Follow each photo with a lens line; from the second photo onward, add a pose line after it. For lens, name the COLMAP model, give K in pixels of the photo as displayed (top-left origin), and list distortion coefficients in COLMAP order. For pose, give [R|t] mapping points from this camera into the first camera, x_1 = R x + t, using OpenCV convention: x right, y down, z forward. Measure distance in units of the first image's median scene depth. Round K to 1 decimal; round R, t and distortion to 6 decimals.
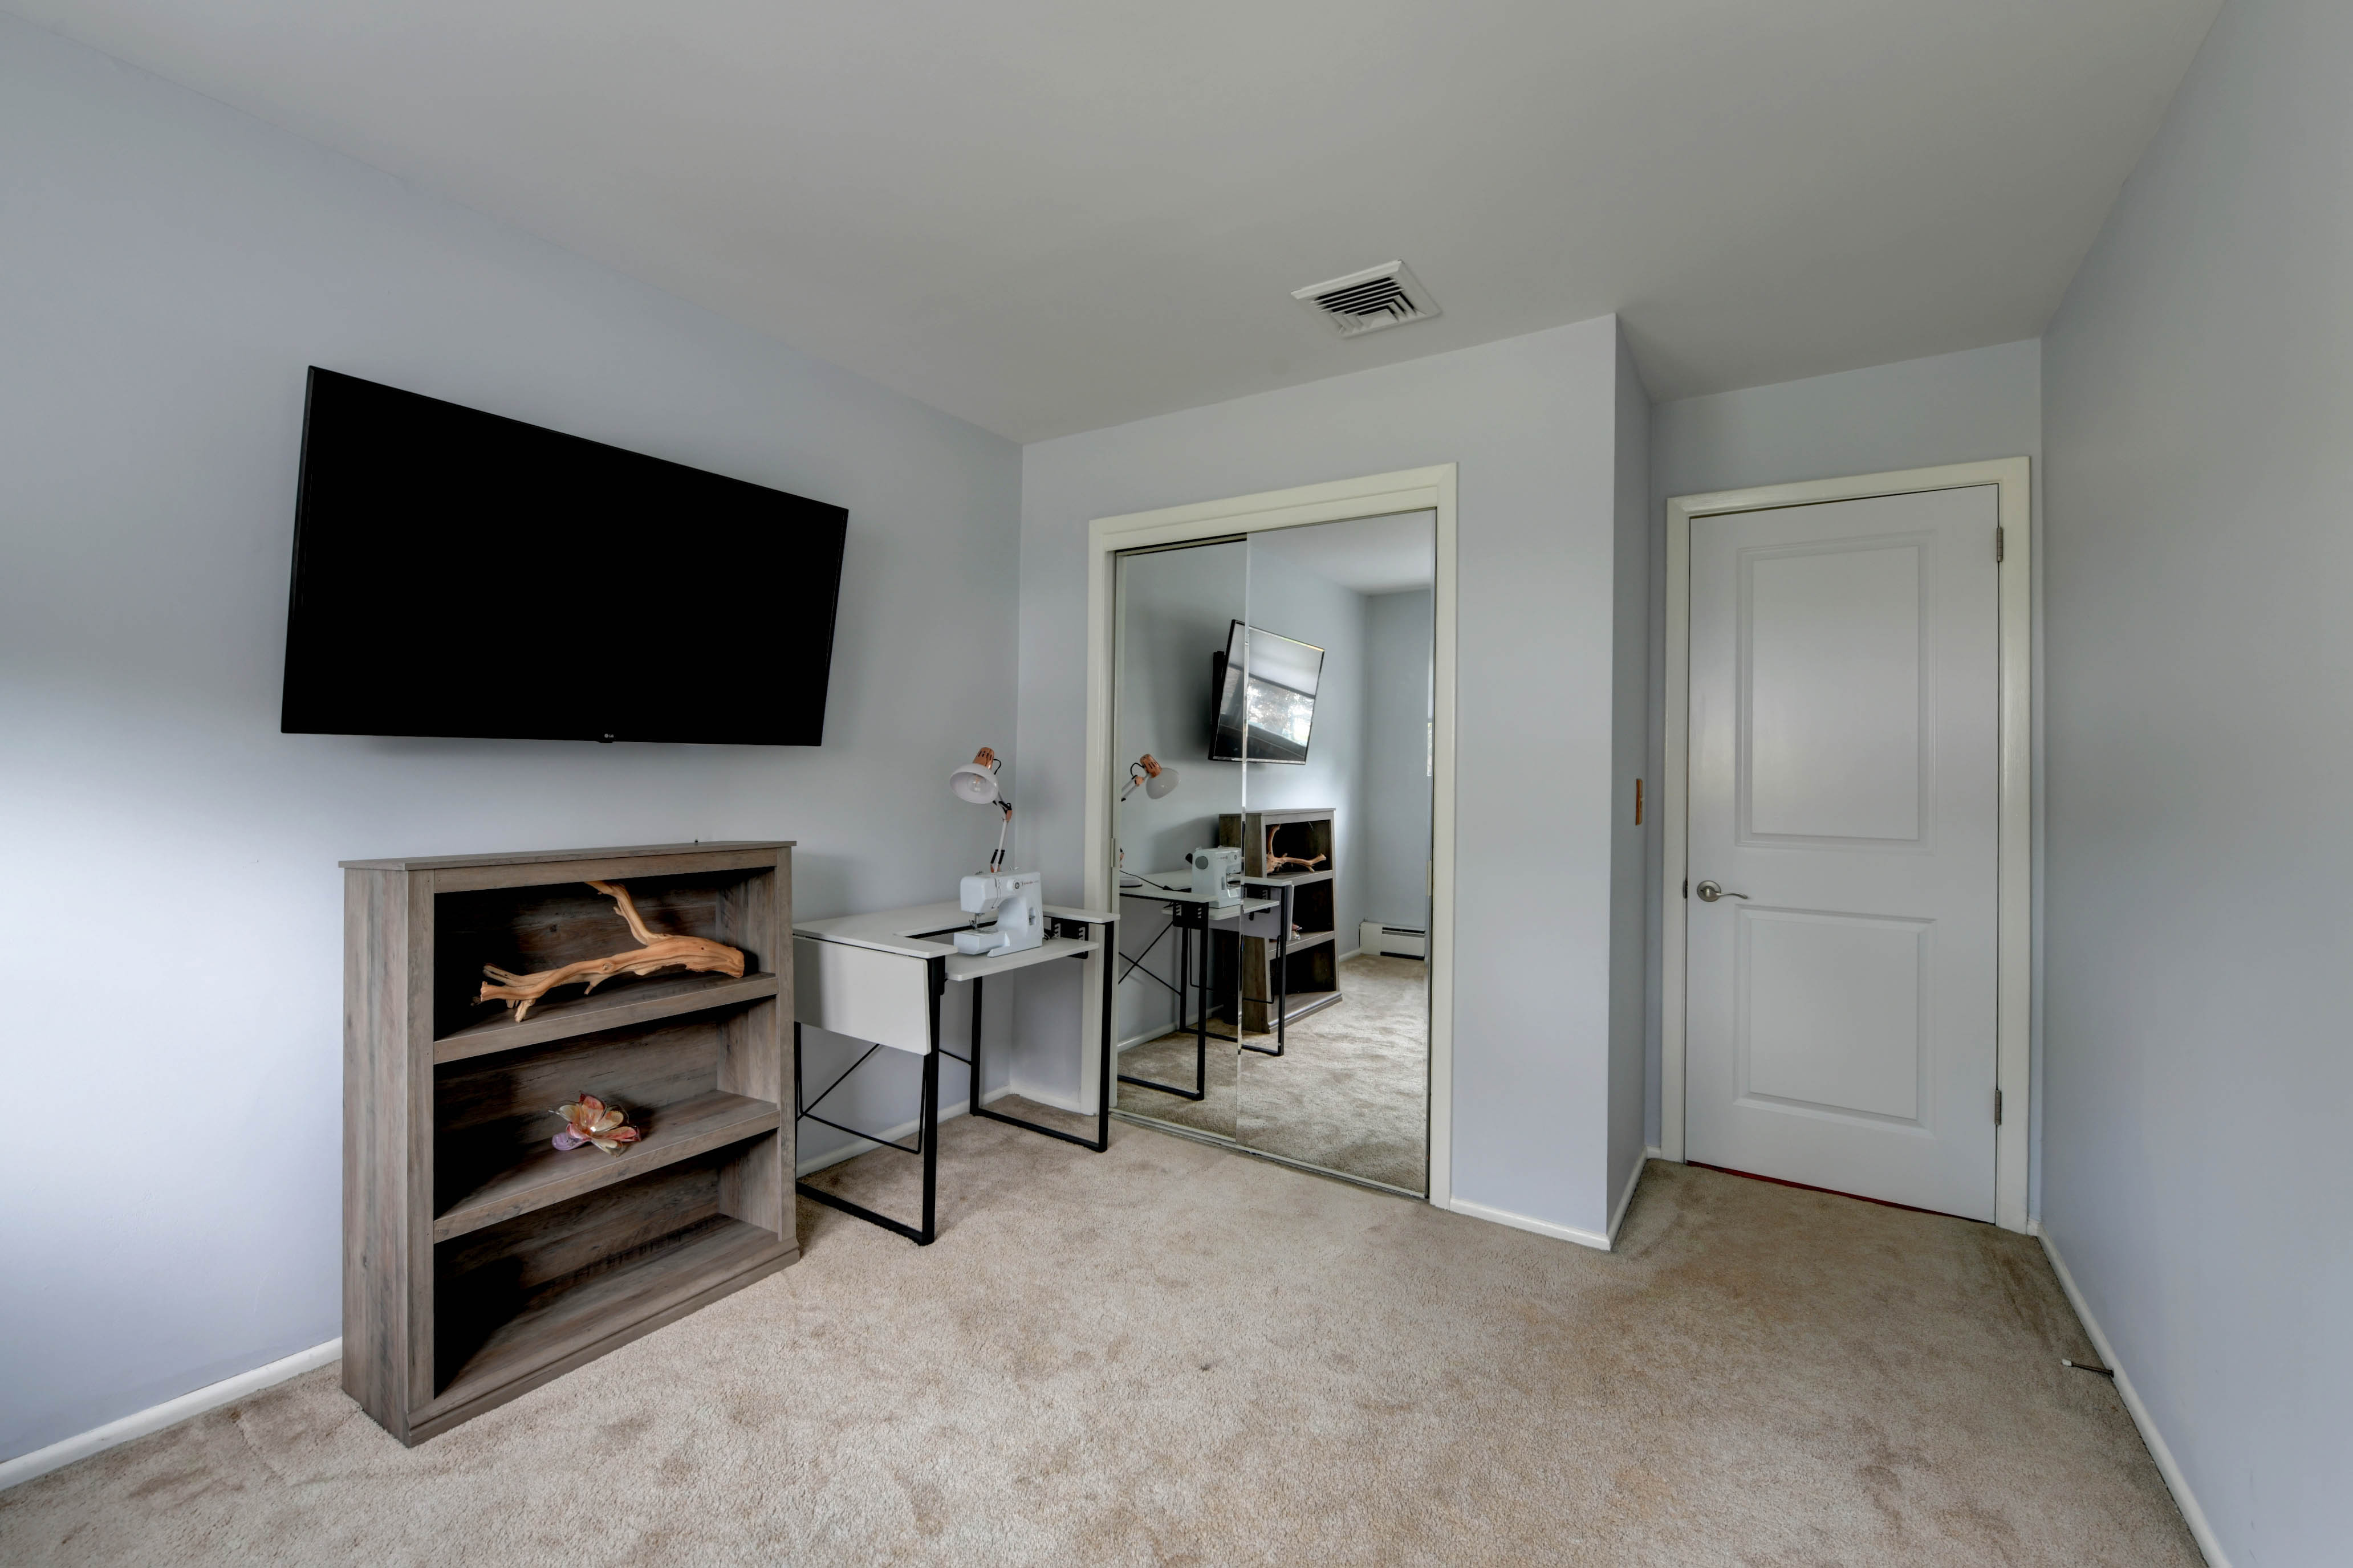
lens RADIAL K [[930.6, 0, 1186.5], [0, 930.6, 777.3], [0, 0, 1]] dist [-0.008576, -0.001022]
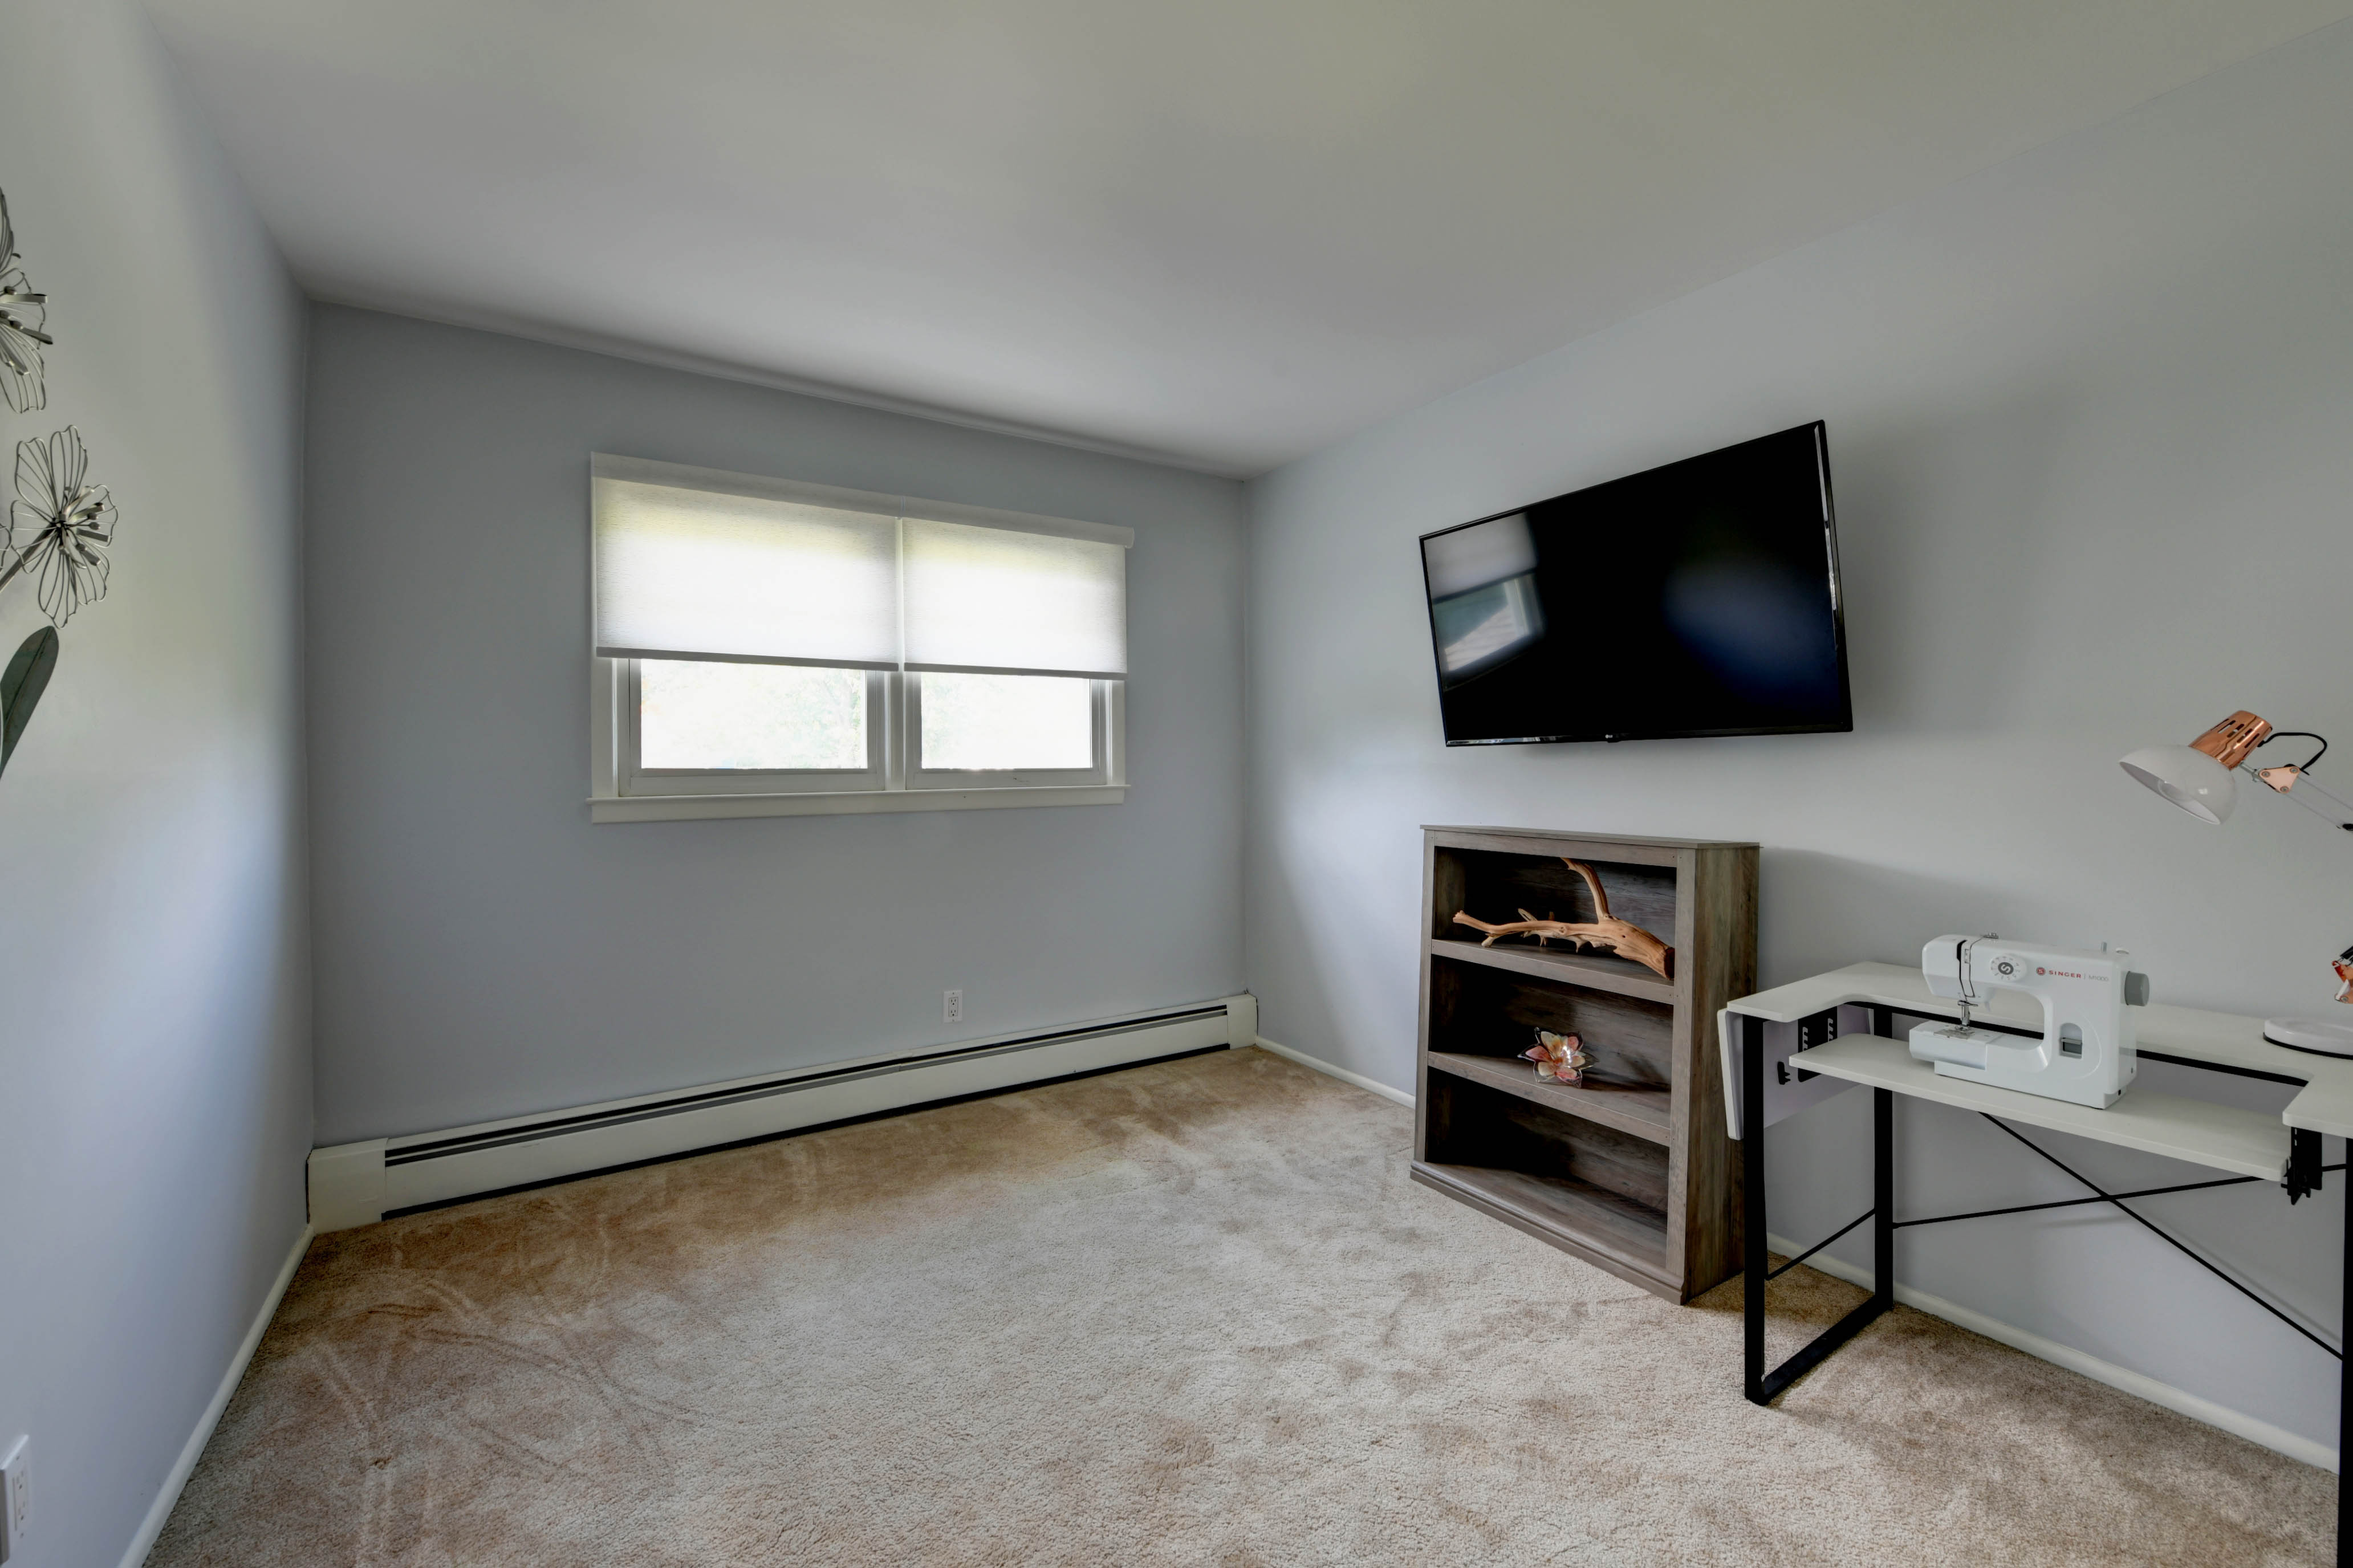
lens RADIAL K [[930.6, 0, 1183.8], [0, 930.6, 773.5], [0, 0, 1]] dist [-0.008576, -0.001022]
pose [[-0.403619, -0.002026, -0.914925, 0.665865], [0.003873, 0.999985, -0.003923, 0.003680], [0.914919, -0.005127, -0.403605, 1.017379]]
